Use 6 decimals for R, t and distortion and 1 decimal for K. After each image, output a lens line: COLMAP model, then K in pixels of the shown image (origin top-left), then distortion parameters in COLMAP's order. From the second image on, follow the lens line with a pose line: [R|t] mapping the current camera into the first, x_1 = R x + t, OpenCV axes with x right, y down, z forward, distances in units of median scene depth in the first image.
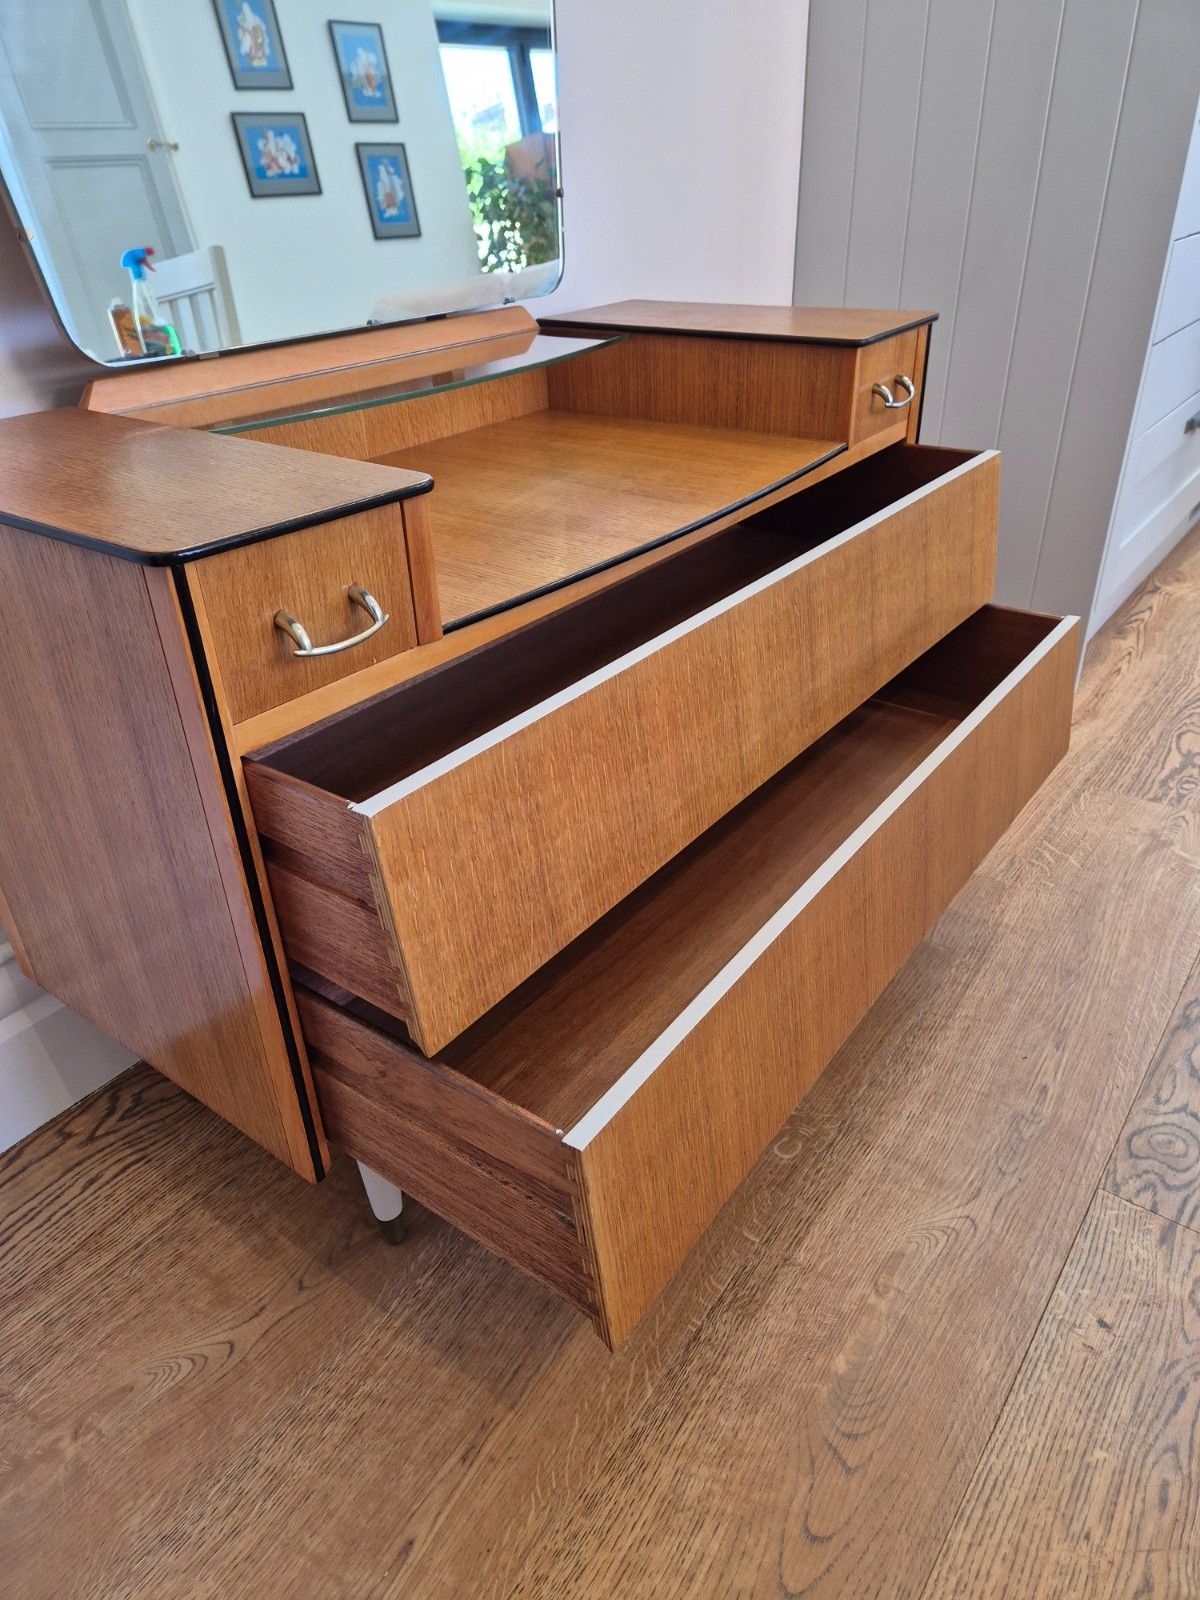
lens RADIAL K [[1067.6, 0, 595.0], [0, 1067.6, 799.1], [0, 0, 1]] dist [0.093103, -0.091022]
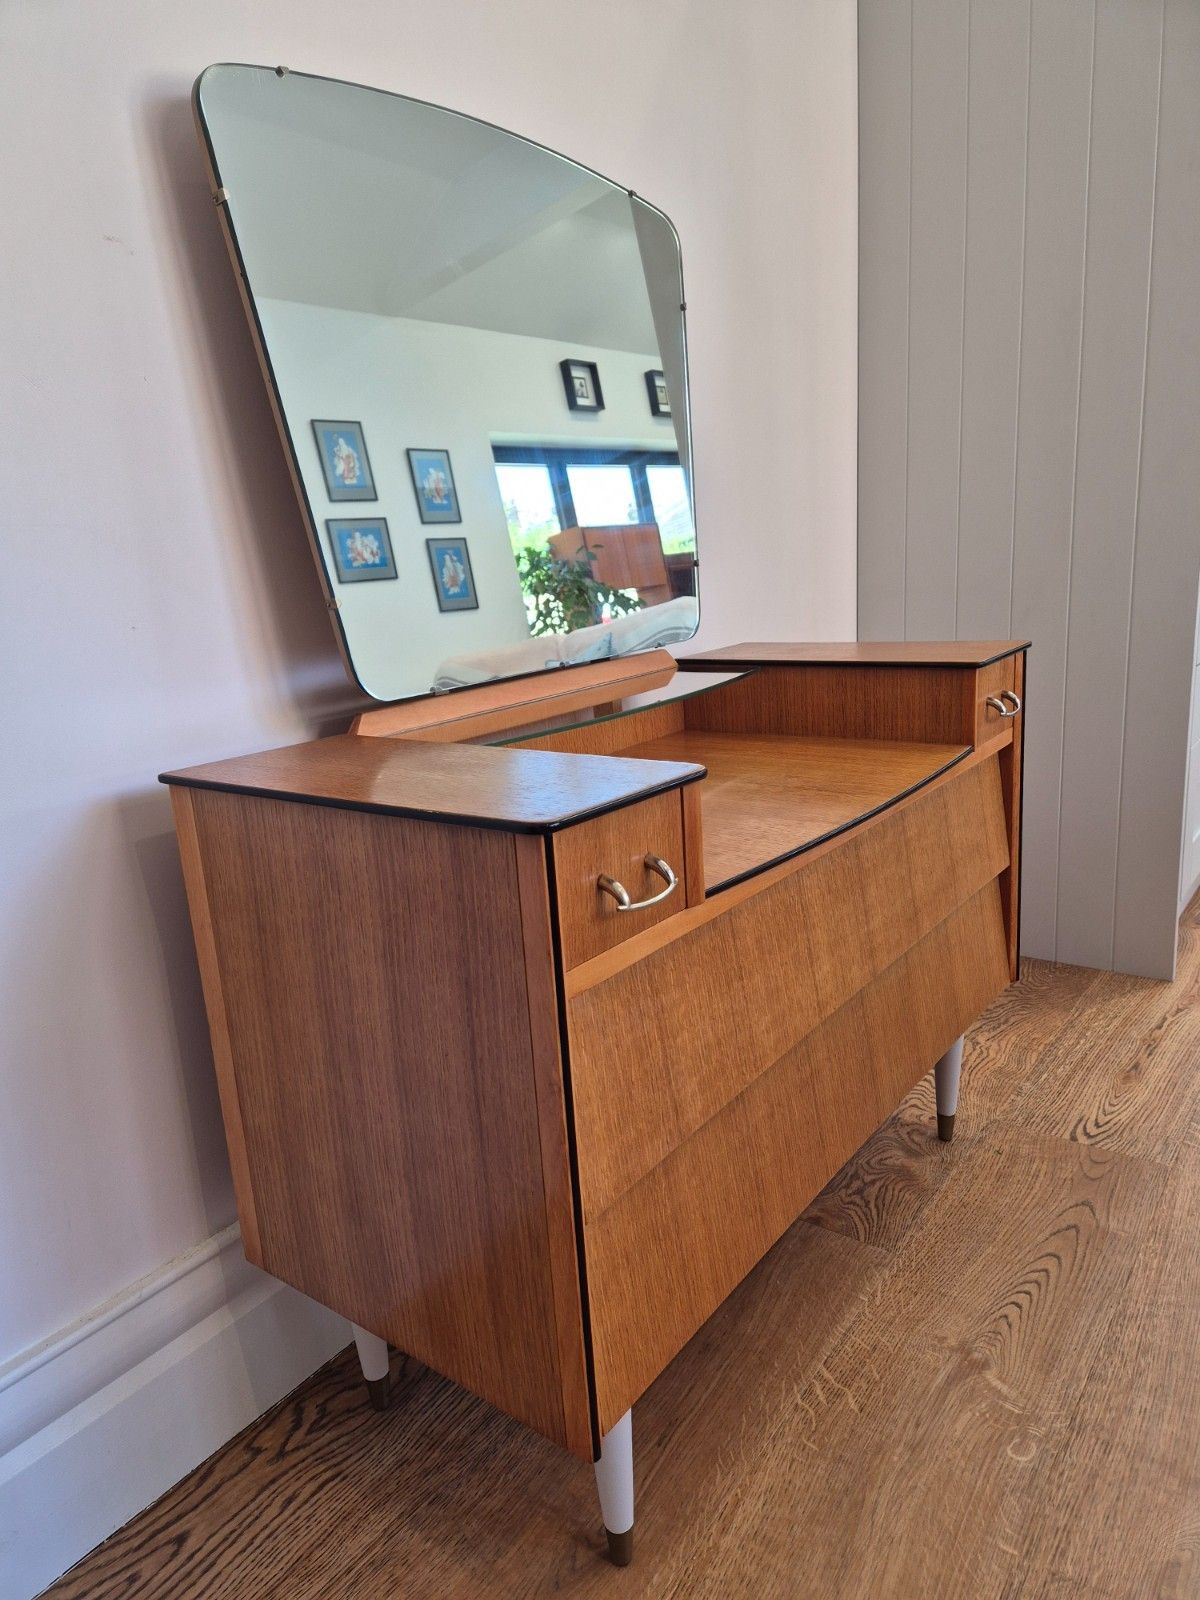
lens RADIAL K [[1068.8, 0, 588.6], [0, 1068.8, 809.8], [0, 0, 1]] dist [0.087759, -0.074495]
pose [[0.999440, -0.030656, -0.013377, -0.170061], [0.025539, 0.957693, -0.286657, 0.054286], [0.021599, 0.286155, 0.957940, -0.082006]]
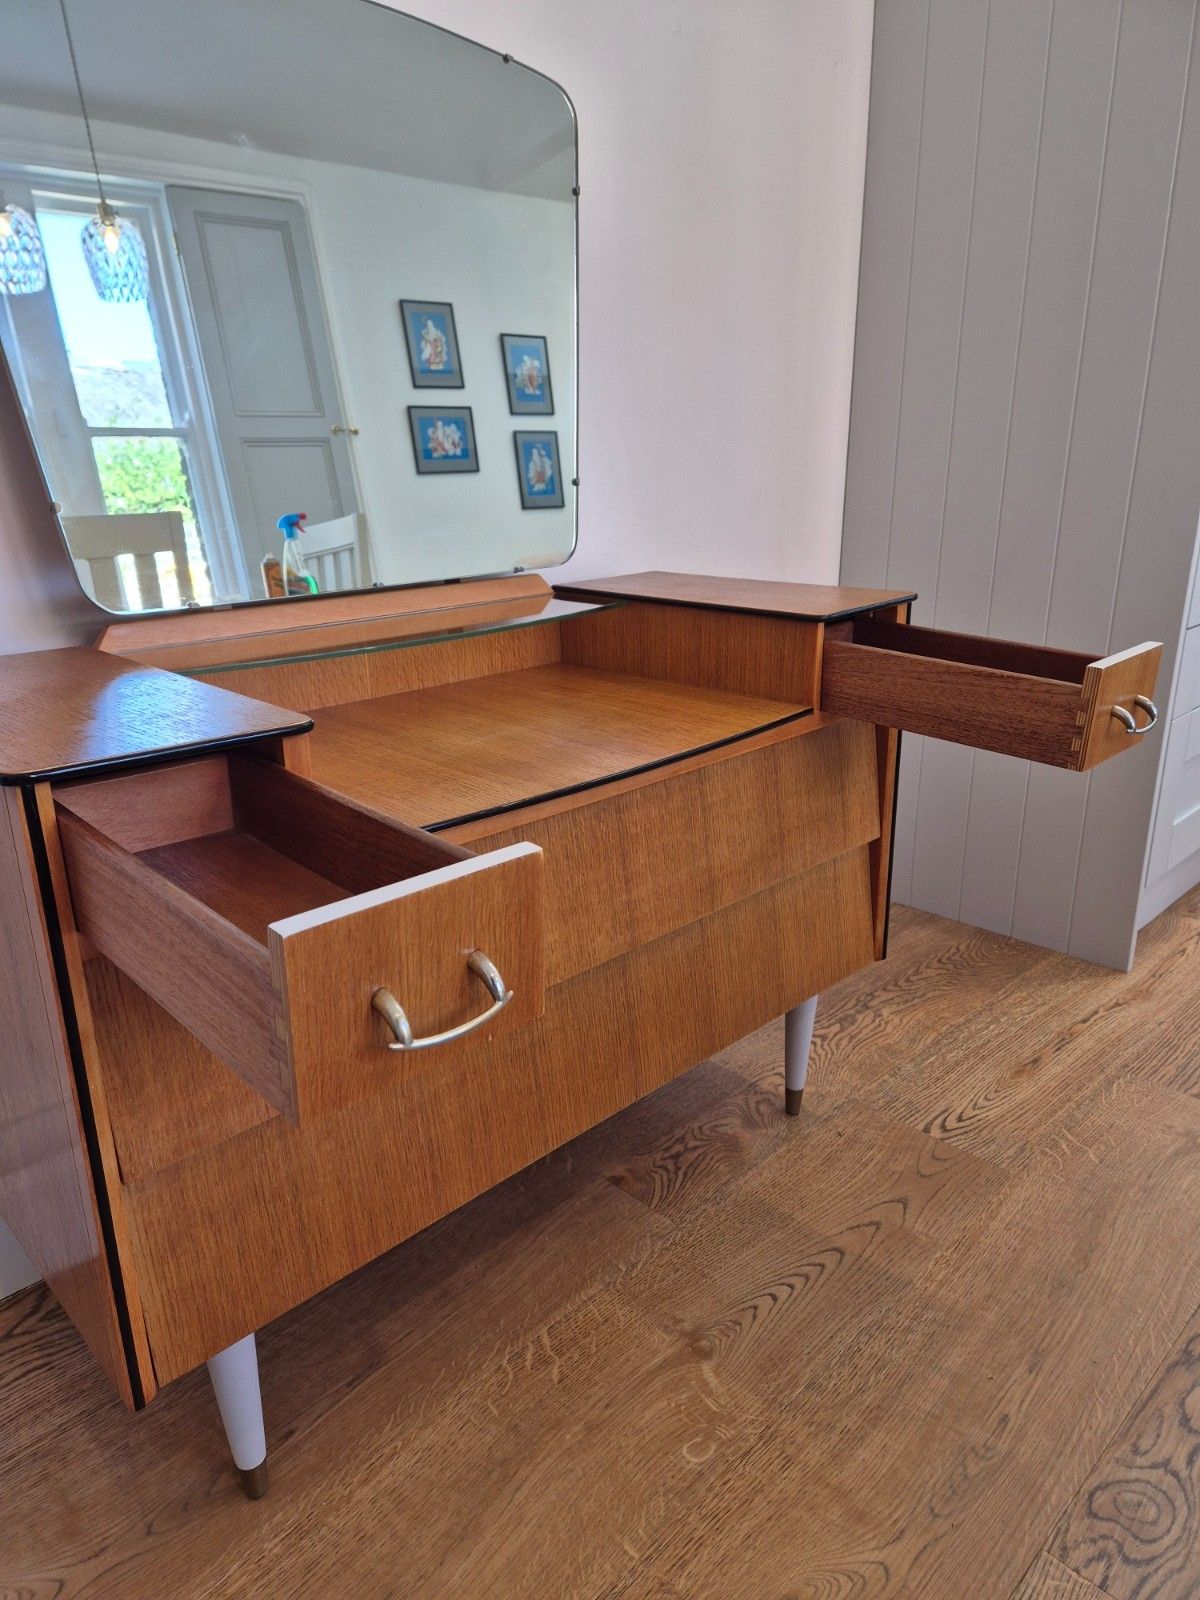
lens RADIAL K [[1068.8, 0, 588.6], [0, 1068.8, 809.8], [0, 0, 1]] dist [0.087759, -0.074495]
pose [[0.987877, 0.063590, -0.141618, 0.184217], [-0.090801, 0.976616, -0.194873, -0.013180], [0.125914, 0.205369, 0.970551, -0.008690]]
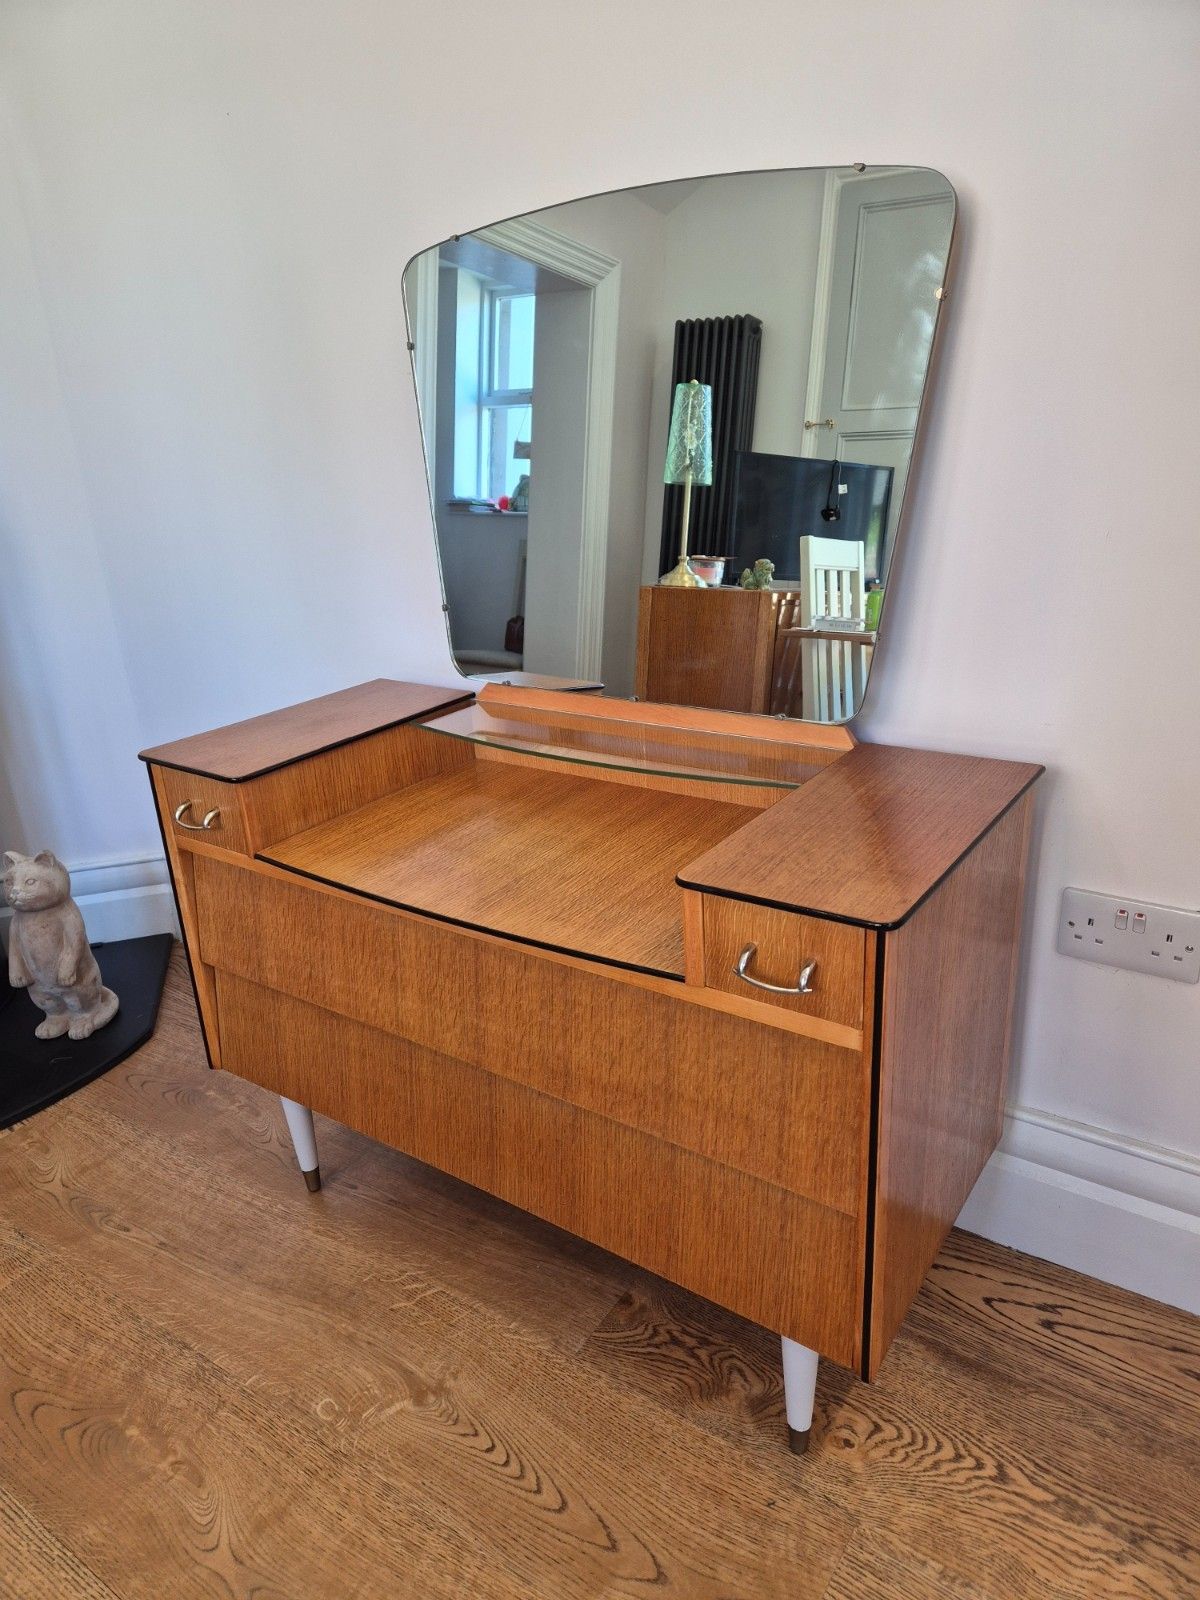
lens RADIAL K [[1062.7, 0, 603.1], [0, 1062.7, 811.6], [0, 0, 1]] dist [0.081815, -0.063859]
pose [[0.047131, 0.387407, -0.920703, 1.027335], [-0.461755, 0.825783, 0.323829, -0.728871], [0.885755, 0.409877, 0.217807, 0.750450]]
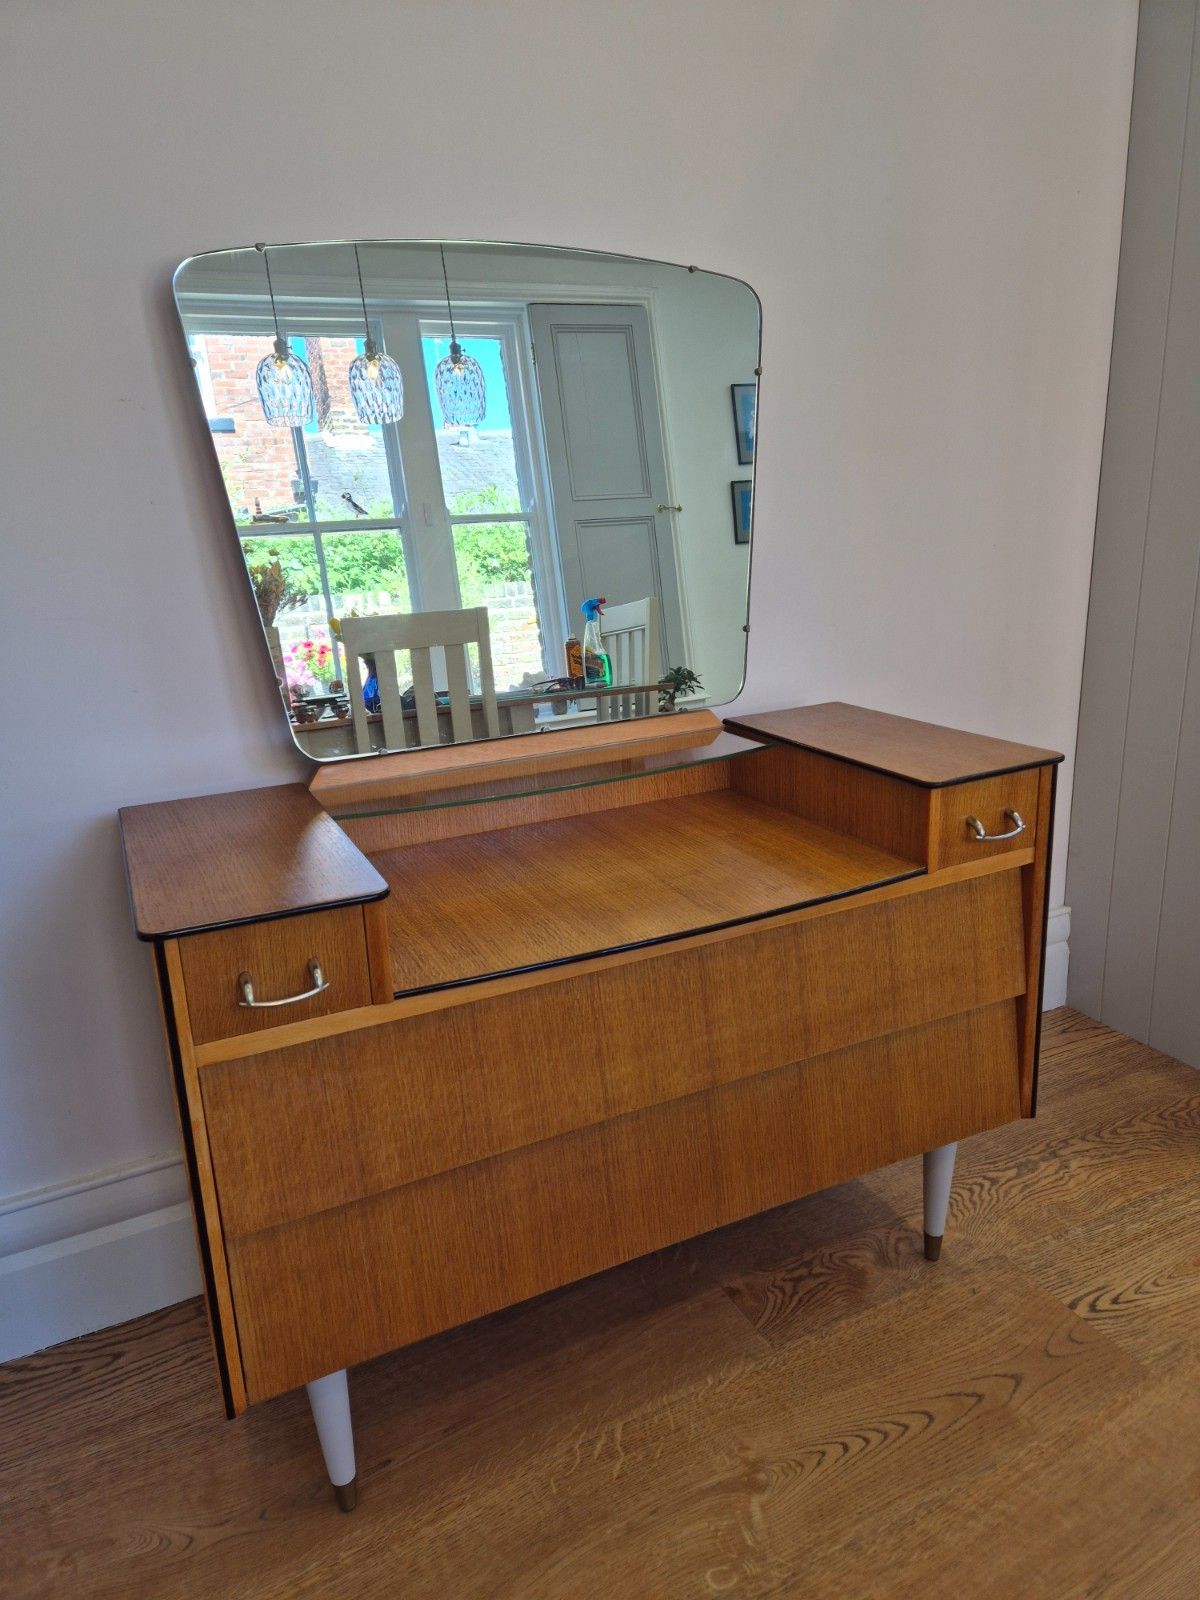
lens RADIAL K [[1057.1, 0, 600.0], [0, 1057.1, 800.0], [0, 0, 1]] dist [0.097548, -0.081503]
pose [[0.888775, 0.120192, -0.442304, 0.430252], [-0.219815, 0.958561, -0.181223, -0.141389], [0.402193, 0.258292, 0.878365, -0.071720]]
